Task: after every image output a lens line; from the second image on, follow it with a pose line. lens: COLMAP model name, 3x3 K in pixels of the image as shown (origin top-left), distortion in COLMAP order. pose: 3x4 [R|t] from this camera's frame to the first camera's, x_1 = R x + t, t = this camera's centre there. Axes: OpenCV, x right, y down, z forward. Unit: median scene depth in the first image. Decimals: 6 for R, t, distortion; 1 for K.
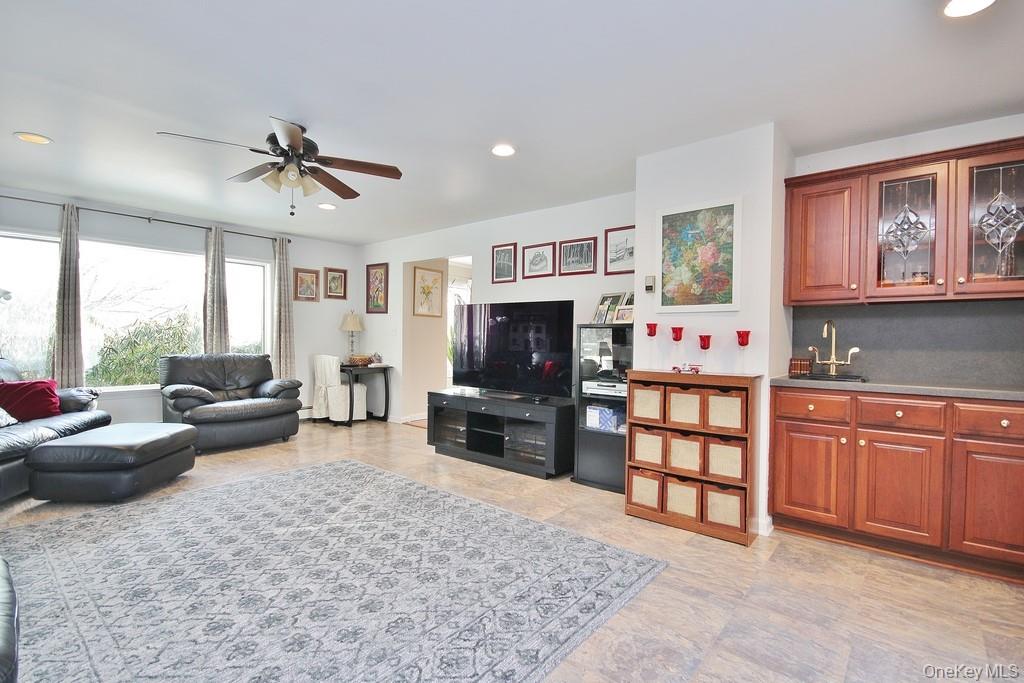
lens RADIAL K [[470.7, 0, 513.0], [0, 470.7, 344.4], [0, 0, 1]] dist [0.001066, -0.006290]
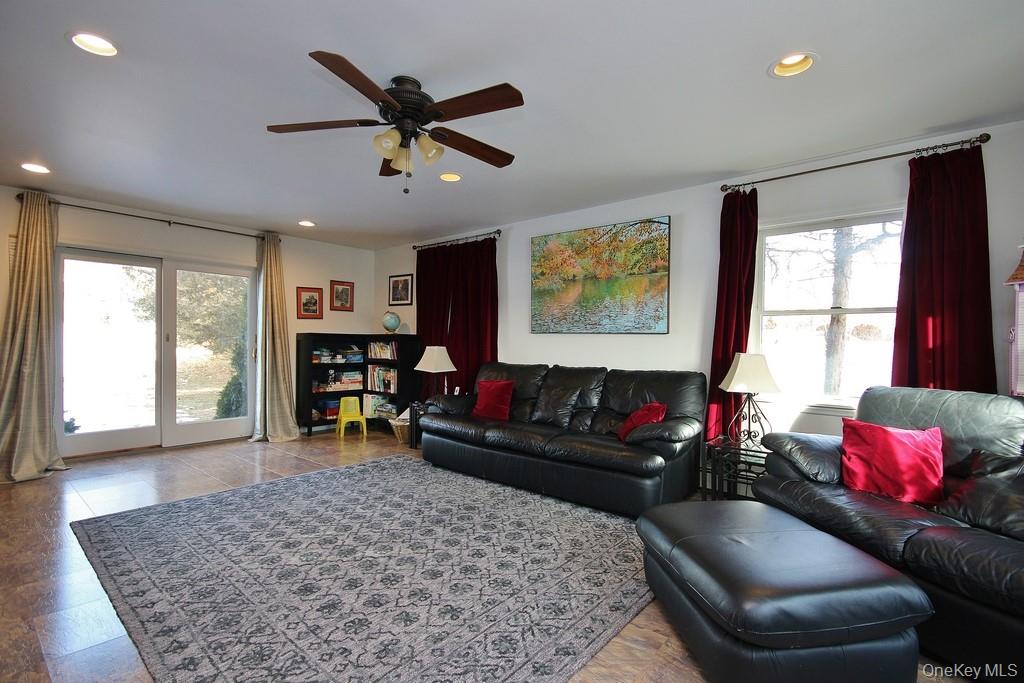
lens RADIAL K [[470.7, 0, 506.9], [0, 470.7, 339.0], [0, 0, 1]] dist [0.001066, -0.006290]
pose [[-0.999521, -0.025993, 0.016821, -0.735414], [-0.025943, 0.999658, 0.003188, -0.033639], [-0.016898, 0.002750, -0.999853, 2.027616]]
